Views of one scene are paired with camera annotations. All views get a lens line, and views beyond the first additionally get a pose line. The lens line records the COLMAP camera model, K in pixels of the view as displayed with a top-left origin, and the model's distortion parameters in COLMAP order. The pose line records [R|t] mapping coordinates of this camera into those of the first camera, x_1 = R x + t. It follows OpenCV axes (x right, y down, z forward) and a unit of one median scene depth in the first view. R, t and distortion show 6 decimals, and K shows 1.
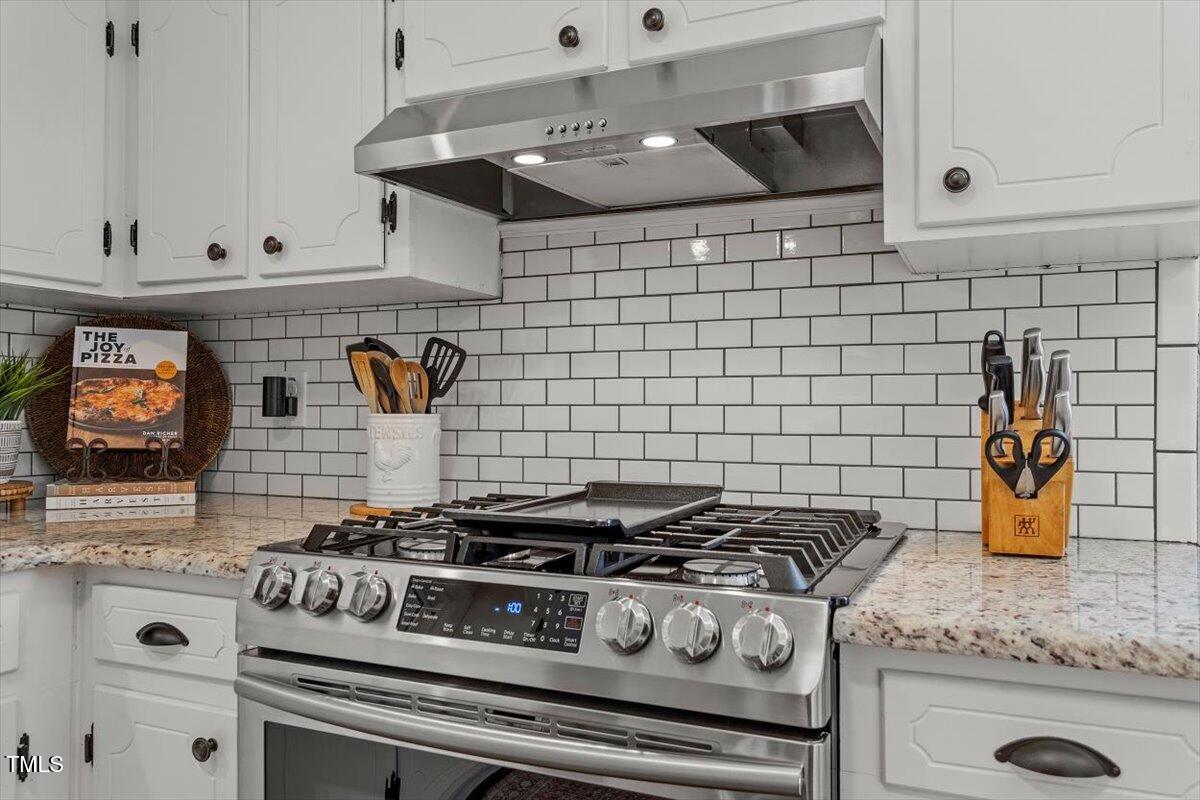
lens RADIAL K [[908.6, 0, 600.0], [0, 908.6, 400.0], [0, 0, 1]] dist [-0.004643, -0.001162]
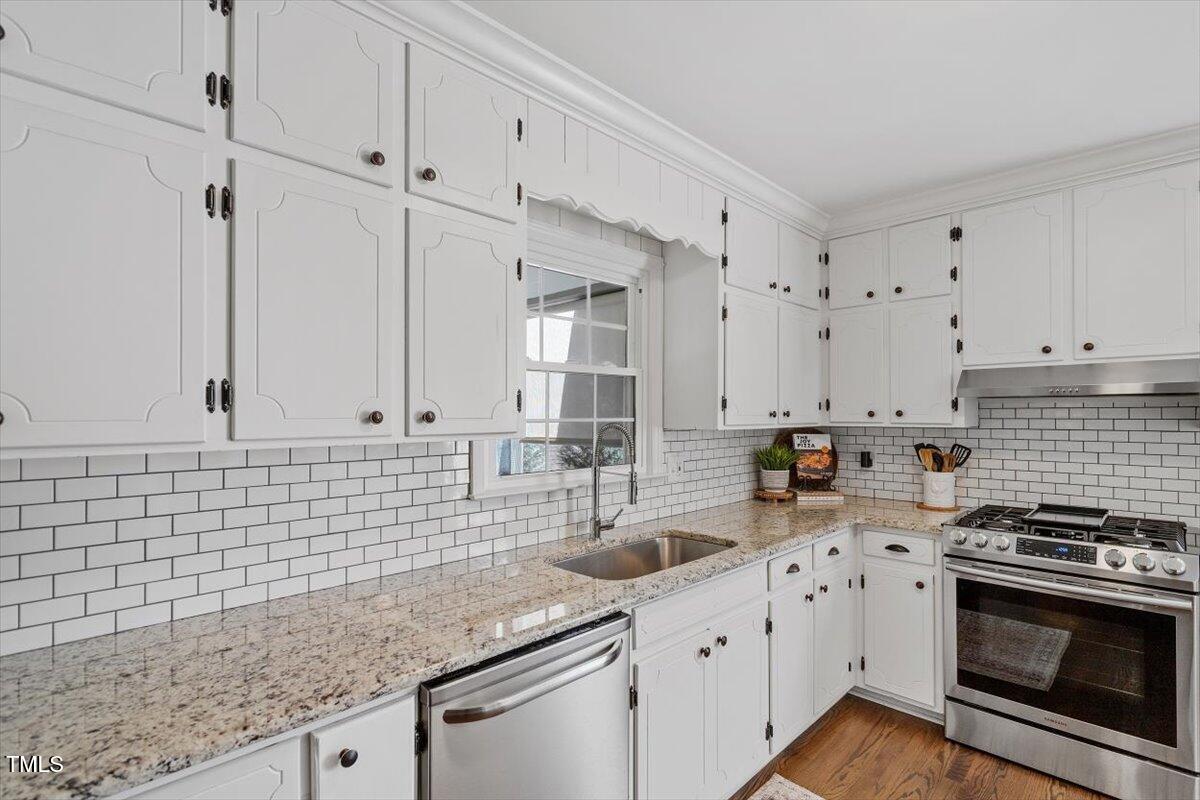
lens RADIAL K [[569.1, 0, 603.1], [0, 569.1, 406.1], [0, 0, 1]] dist [0.001416, 0.000801]
pose [[0.937006, -0.008139, -0.349218, -0.558611], [0.007312, 0.999966, -0.003685, -0.178273], [0.349237, 0.000899, 0.937034, -0.912859]]
